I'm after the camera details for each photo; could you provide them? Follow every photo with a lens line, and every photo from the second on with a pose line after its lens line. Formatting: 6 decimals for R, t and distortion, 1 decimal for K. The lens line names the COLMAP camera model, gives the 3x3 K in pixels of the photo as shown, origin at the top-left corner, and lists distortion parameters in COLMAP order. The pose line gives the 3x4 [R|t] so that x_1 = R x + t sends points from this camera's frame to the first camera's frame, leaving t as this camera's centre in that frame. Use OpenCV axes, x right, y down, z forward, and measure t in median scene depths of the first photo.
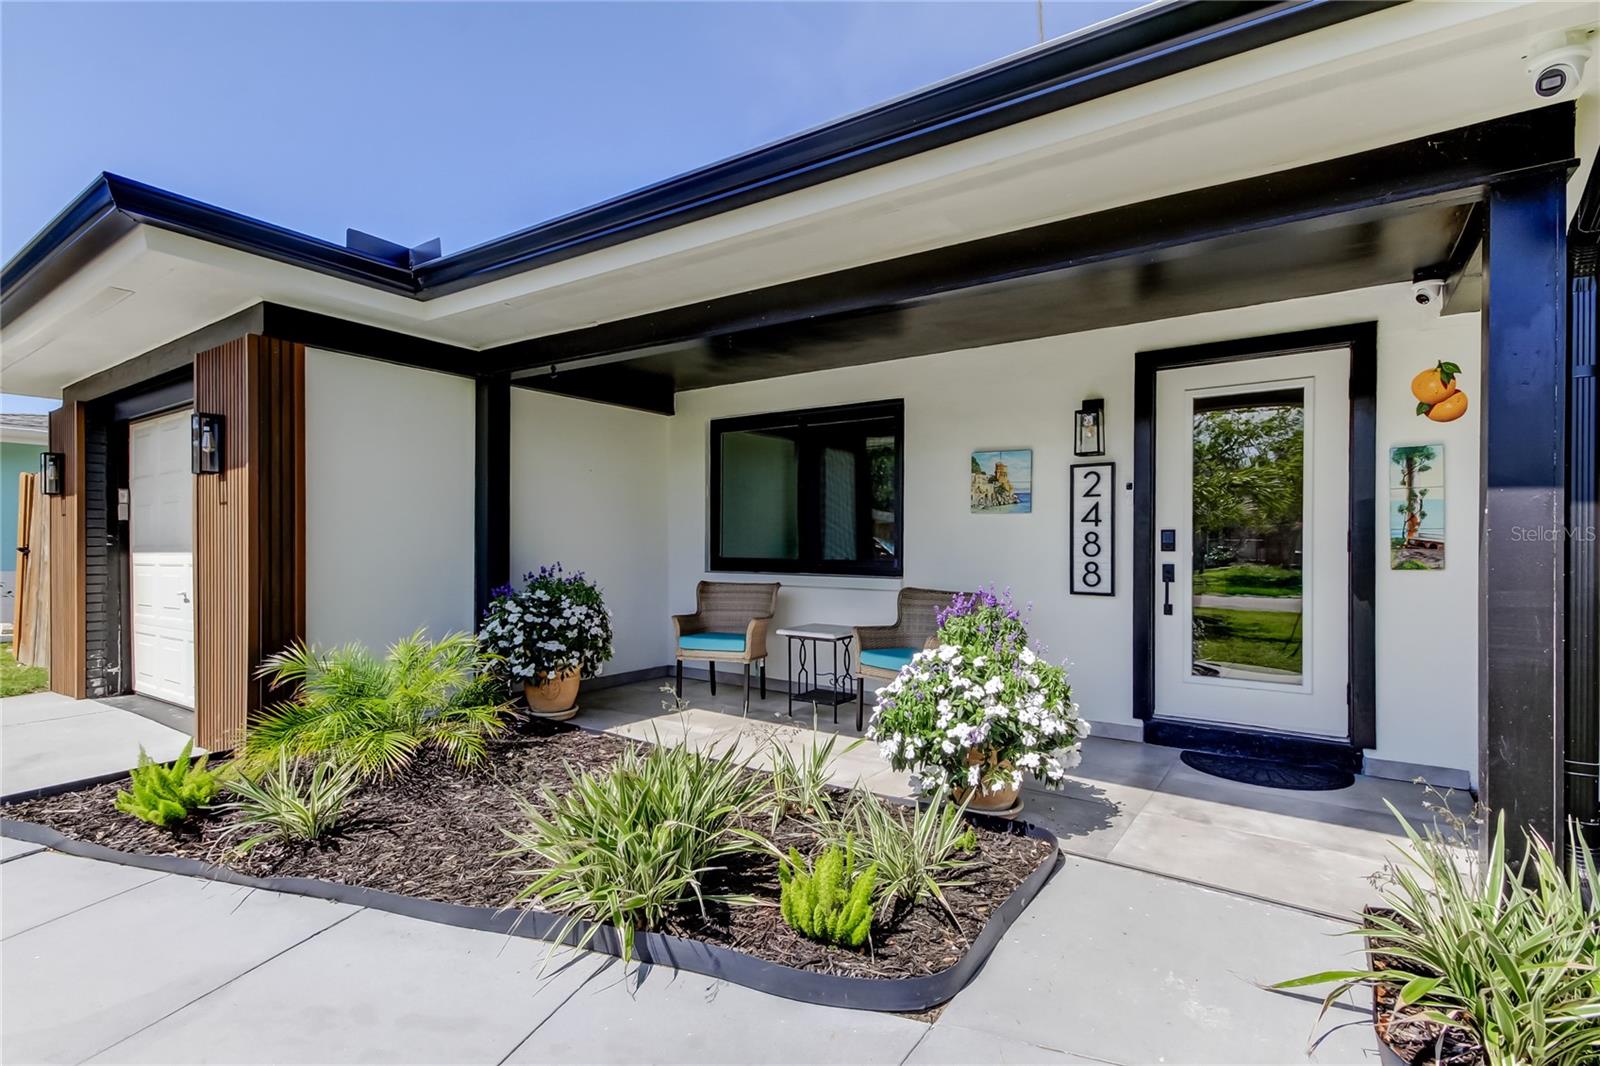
lens RADIAL K [[756.0, 0, 794.7], [0, 756.0, 541.4], [0, 0, 1]] dist [0.023151, -0.000123]
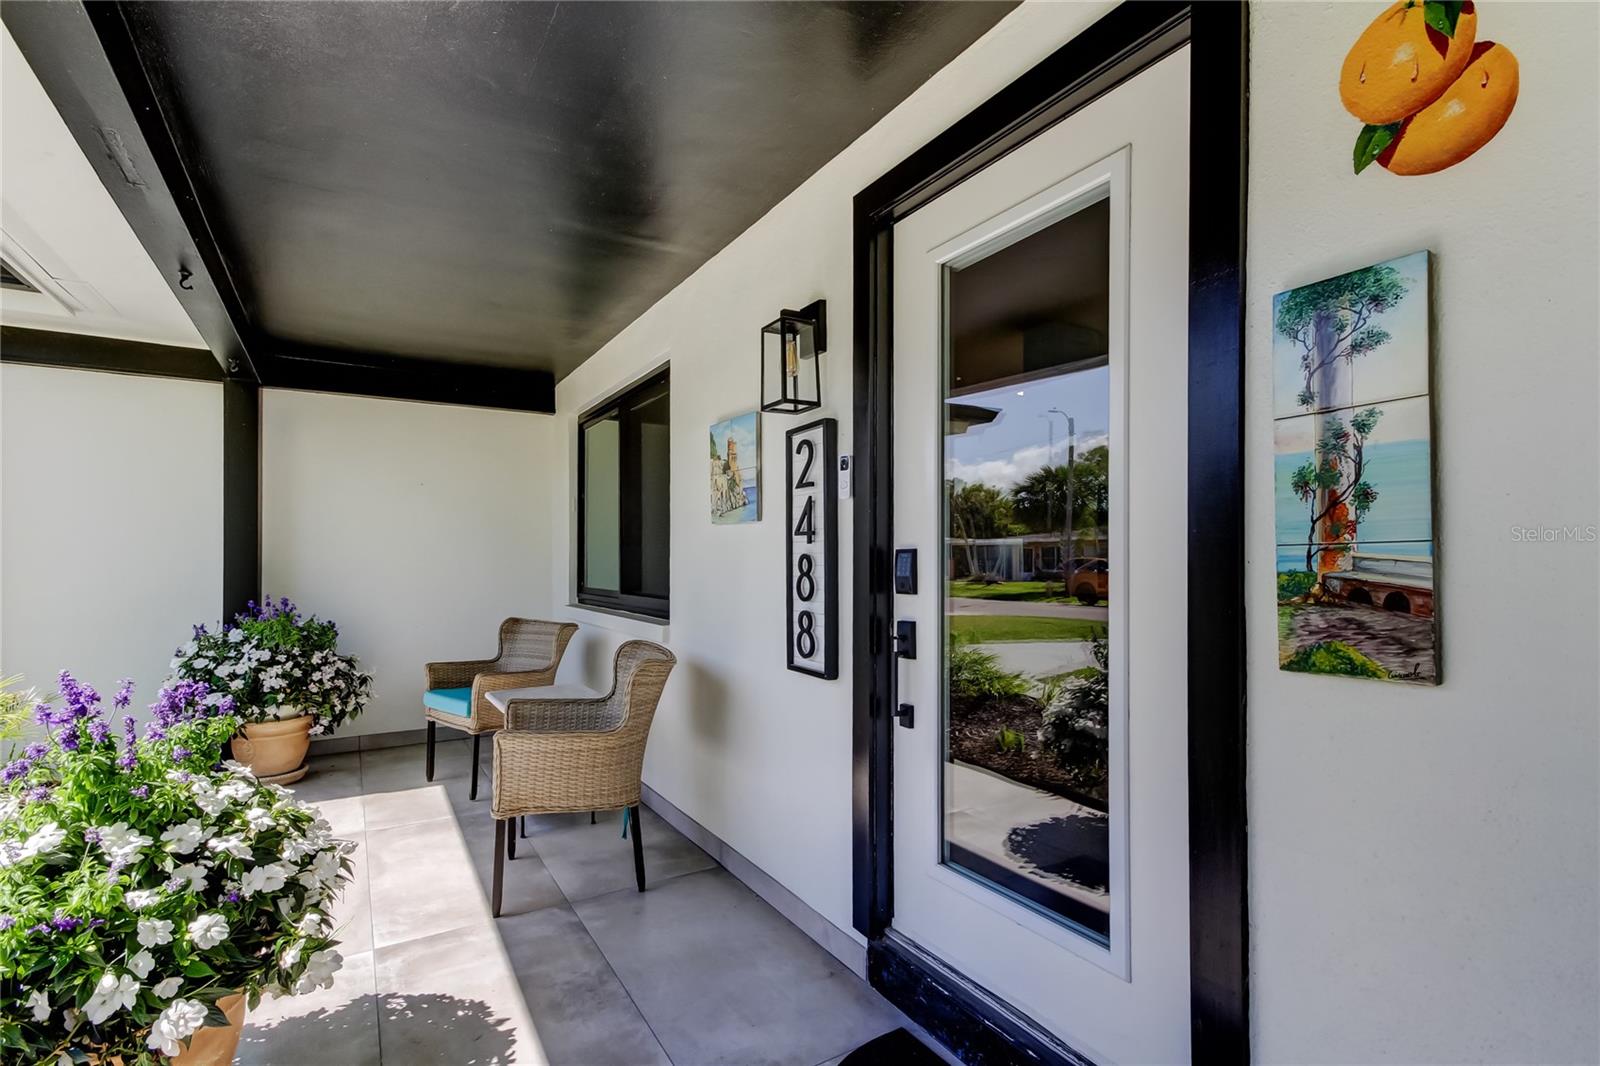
lens RADIAL K [[739.9, 0, 800.1], [0, 739.9, 559.5], [0, 0, 1]] dist [0.008182, 0.000158]
pose [[0.925413, -0.004013, -0.378939, 0.608326], [0.003797, 0.999992, -0.001318, -0.008625], [0.378941, -0.000219, 0.925421, 0.543064]]
